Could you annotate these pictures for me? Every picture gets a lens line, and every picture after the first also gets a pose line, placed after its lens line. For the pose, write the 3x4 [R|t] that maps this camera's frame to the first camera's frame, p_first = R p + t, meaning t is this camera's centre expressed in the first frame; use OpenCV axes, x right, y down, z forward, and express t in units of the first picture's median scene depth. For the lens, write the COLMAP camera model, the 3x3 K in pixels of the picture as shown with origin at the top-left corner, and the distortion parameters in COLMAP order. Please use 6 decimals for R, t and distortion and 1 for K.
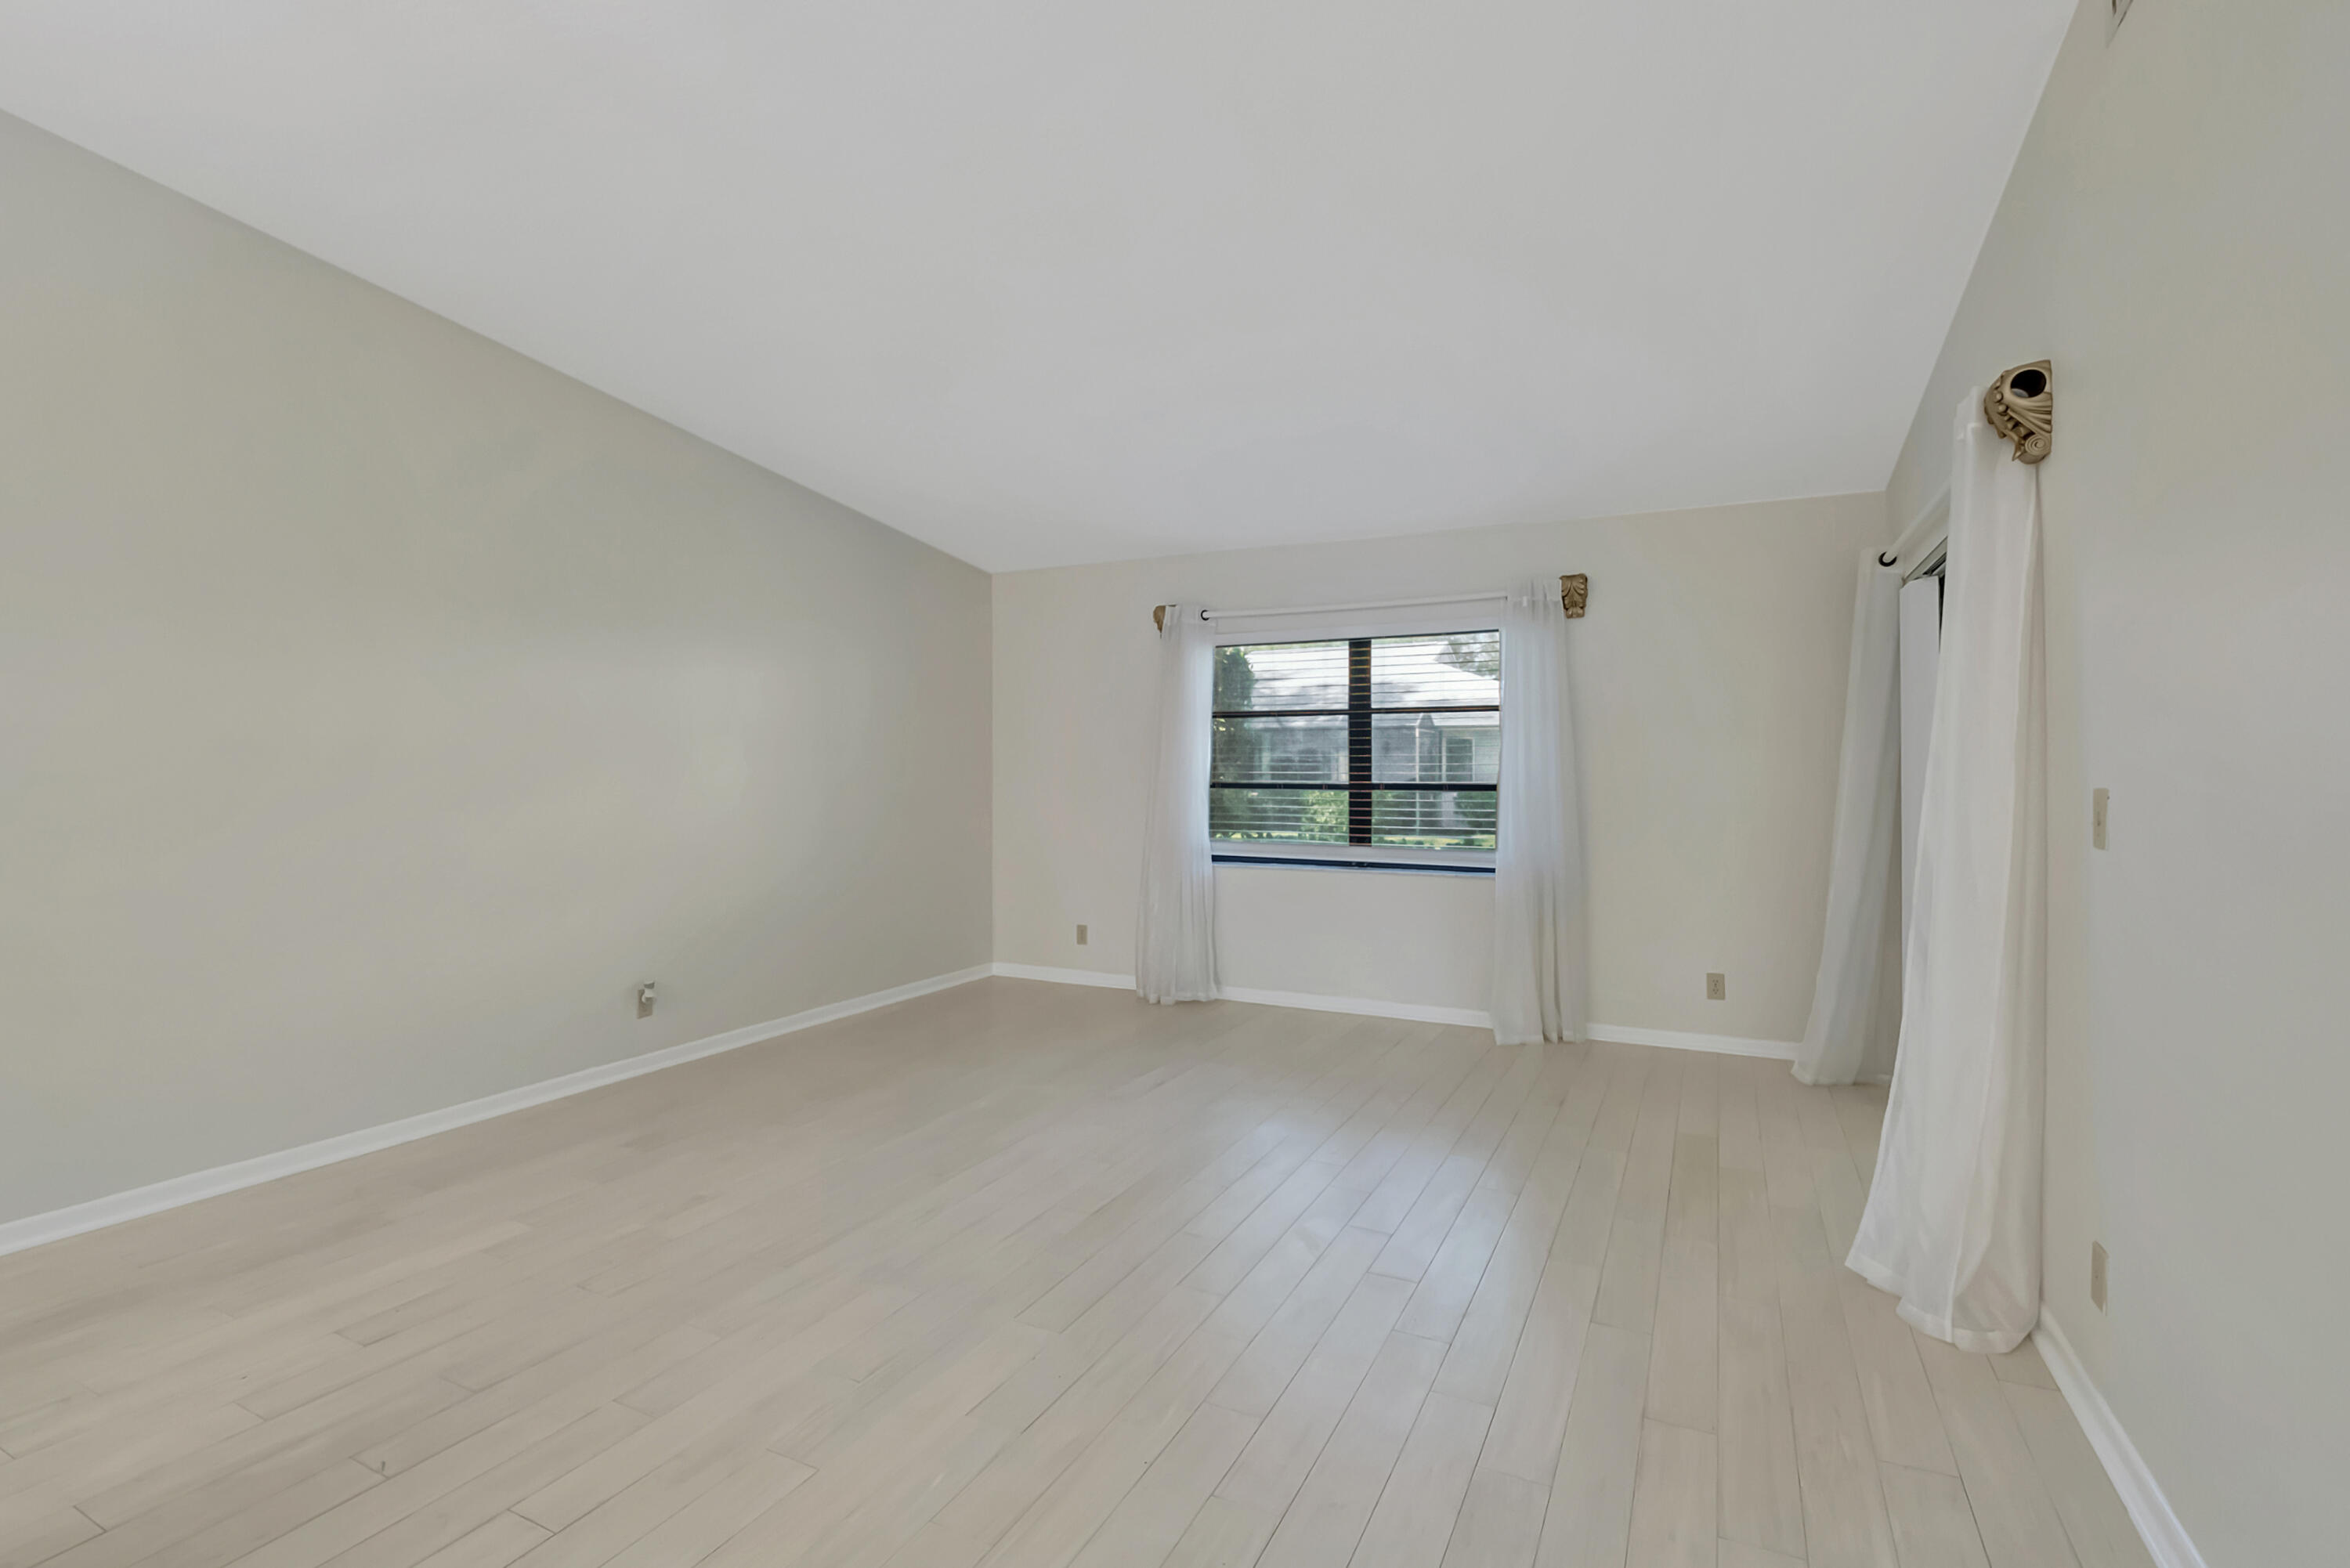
lens RADIAL K [[1041.7, 0, 1173.3], [0, 1041.7, 760.3], [0, 0, 1]] dist [-0.002857, -0.011734]
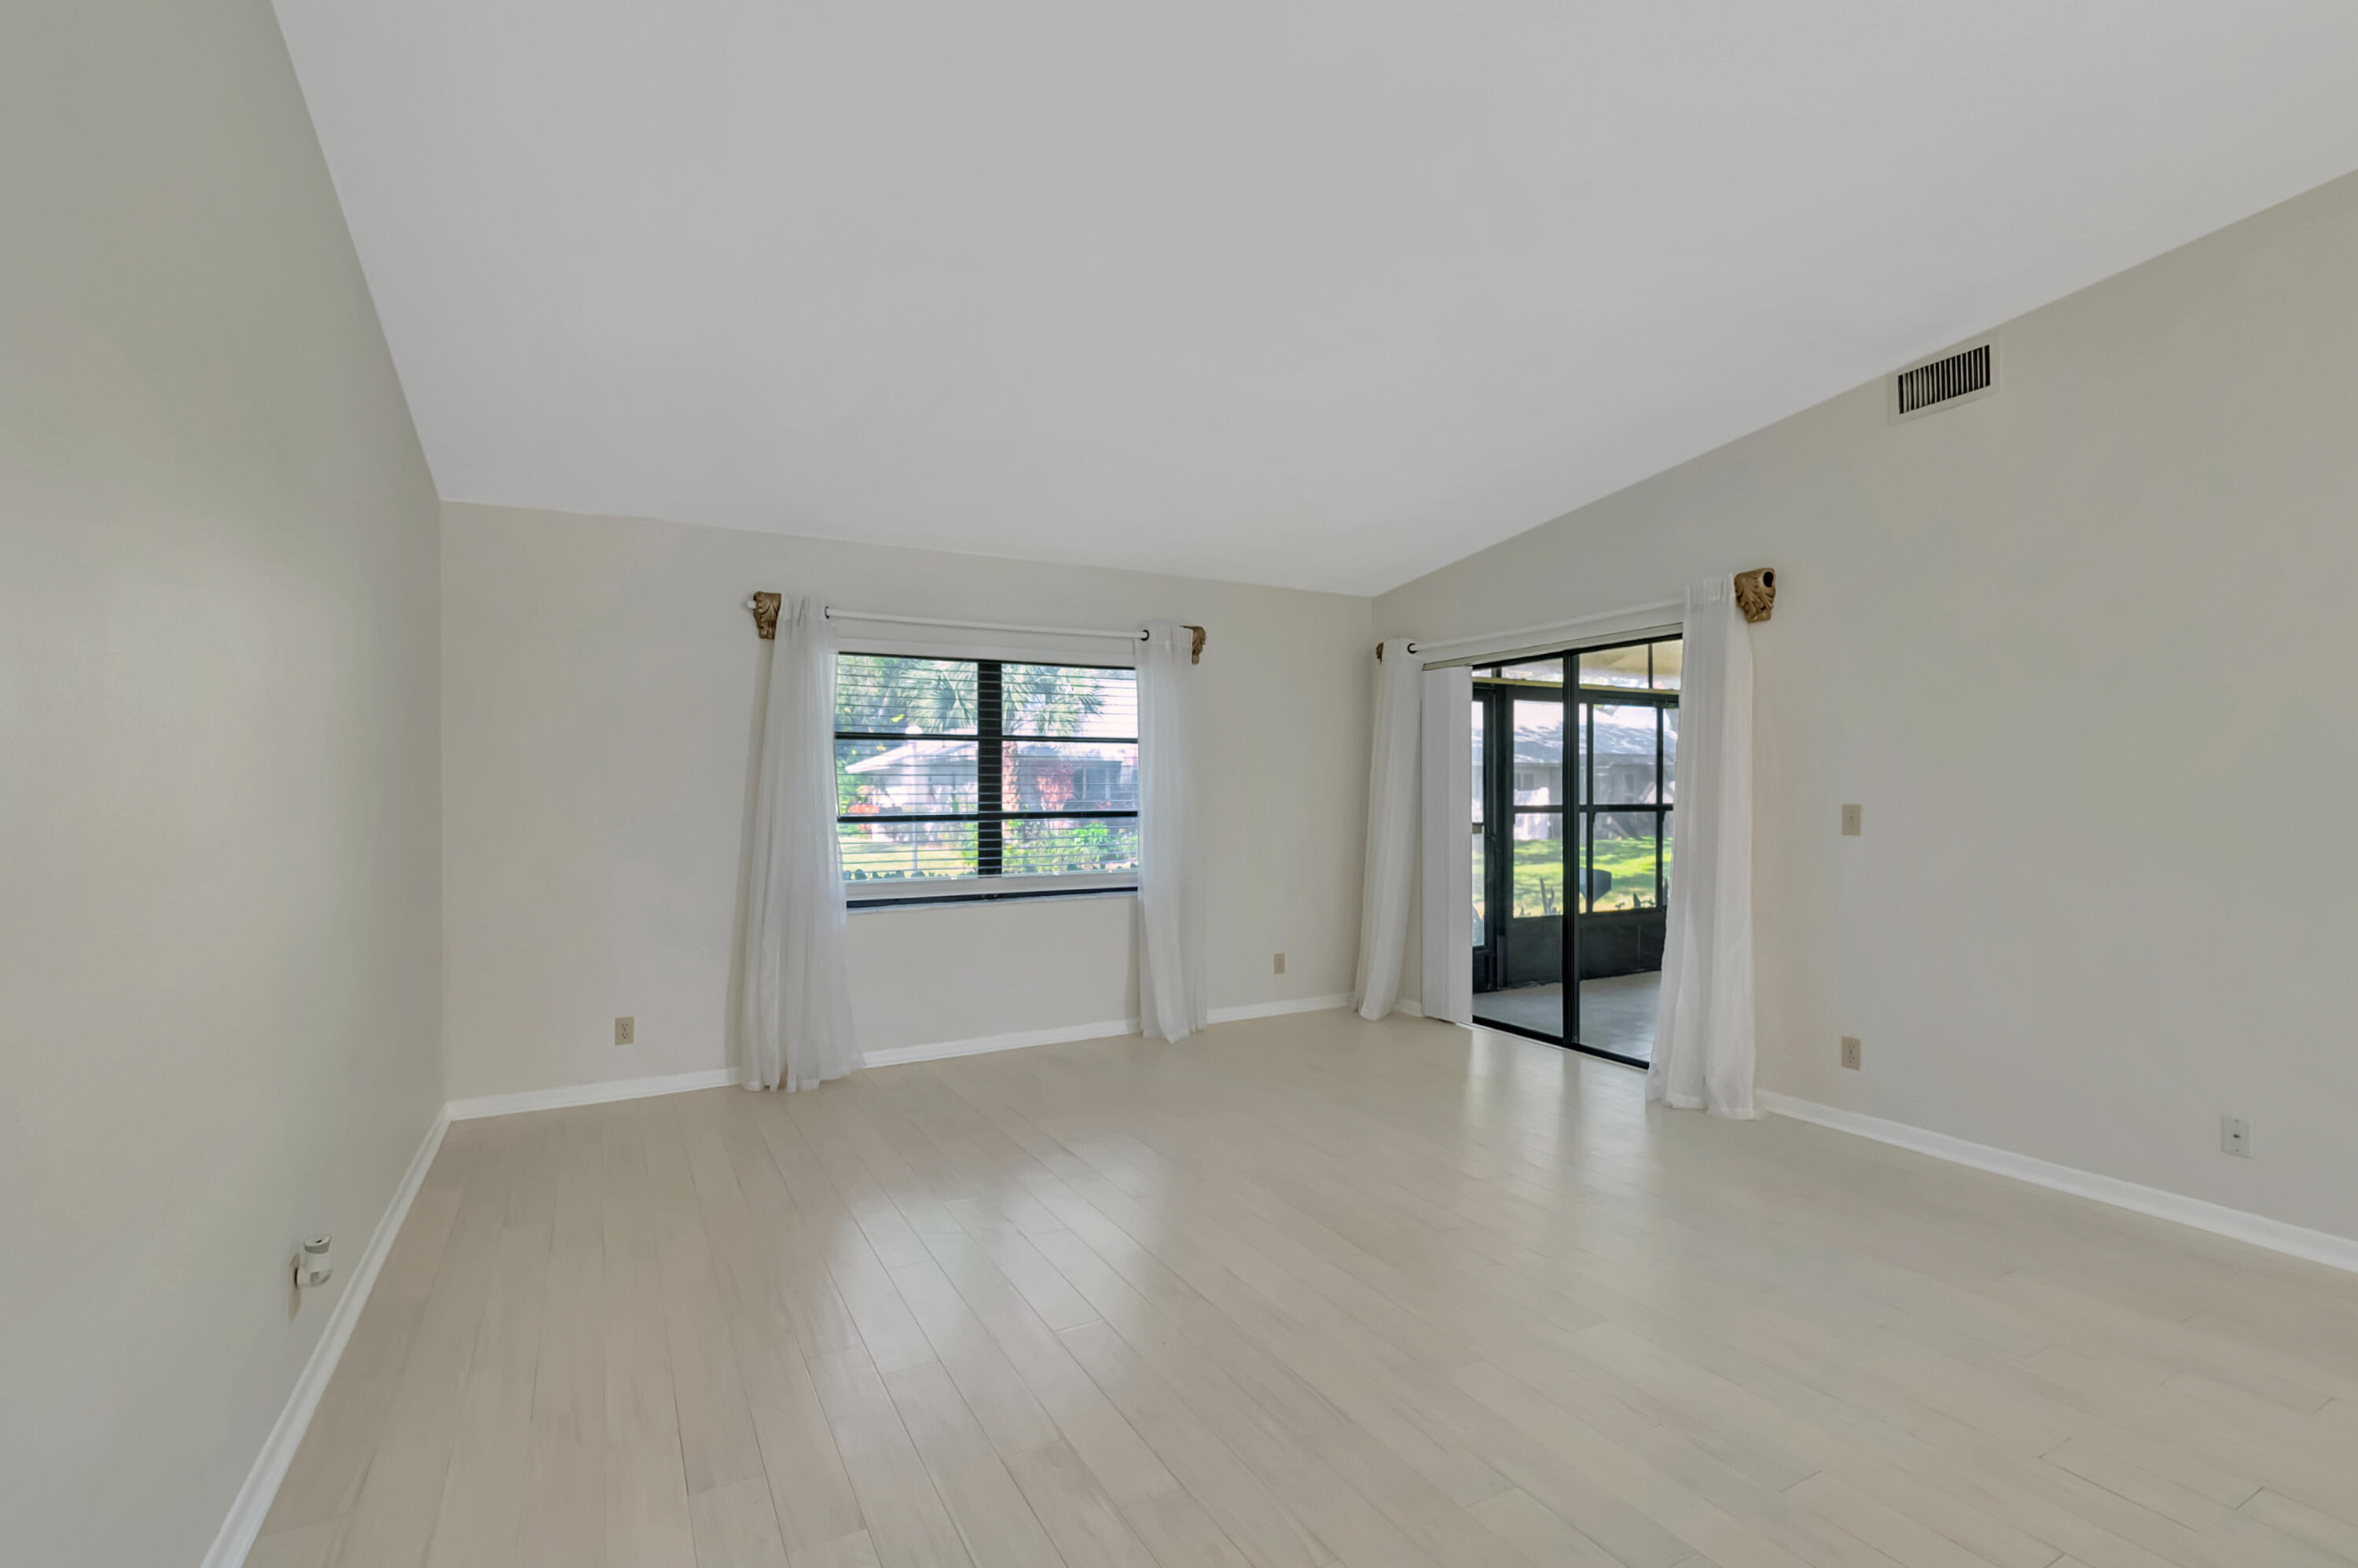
lens RADIAL K [[1081.9, 0, 1250.6], [0, 1081.9, 791.6], [0, 0, 1]] dist [-0.000923, -0.008414]
pose [[0.507609, 0.001598, 0.861586, -0.571289], [-0.002895, 0.999996, -0.000149, 0.002481], [-0.861582, -0.002419, 0.507612, 0.292226]]
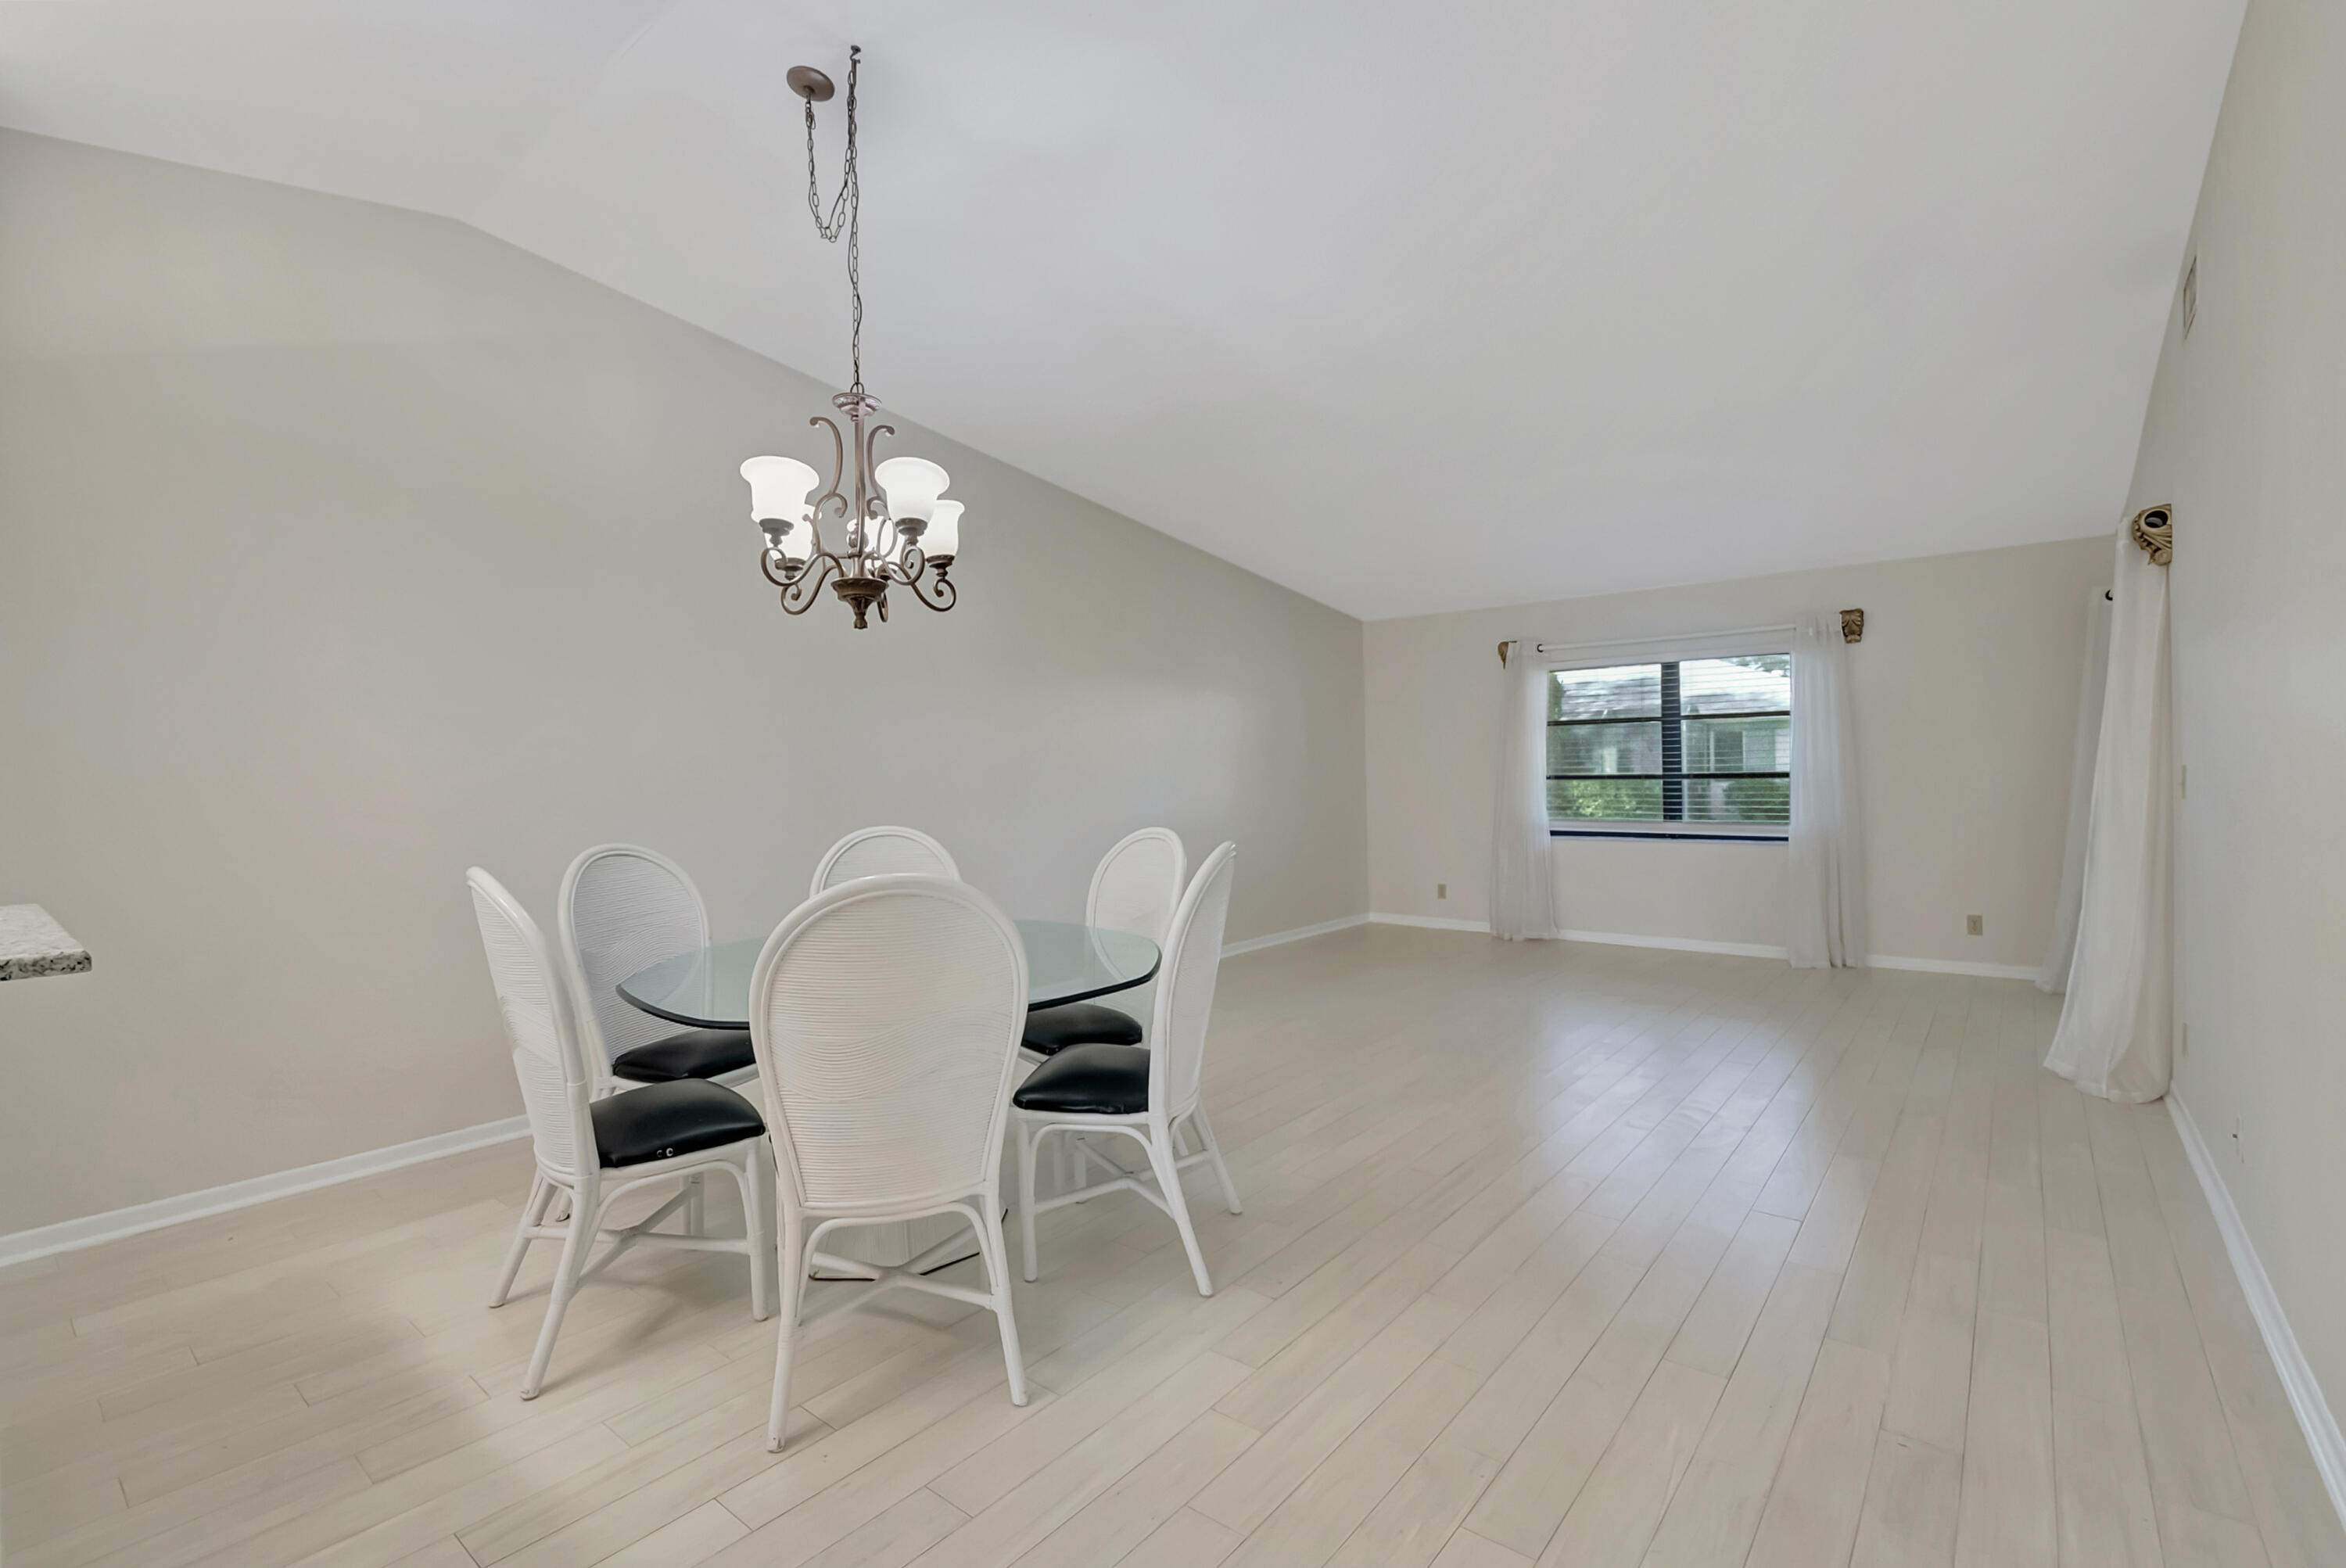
lens RADIAL K [[1036.6, 0, 1171.9], [0, 1036.6, 777.4], [0, 0, 1]] dist [-0.002450, -0.012819]
pose [[0.976606, -0.016725, -0.214384, -0.156017], [0.020162, 0.999701, 0.013859, -0.003749], [0.214088, -0.017857, 0.976651, -0.404422]]
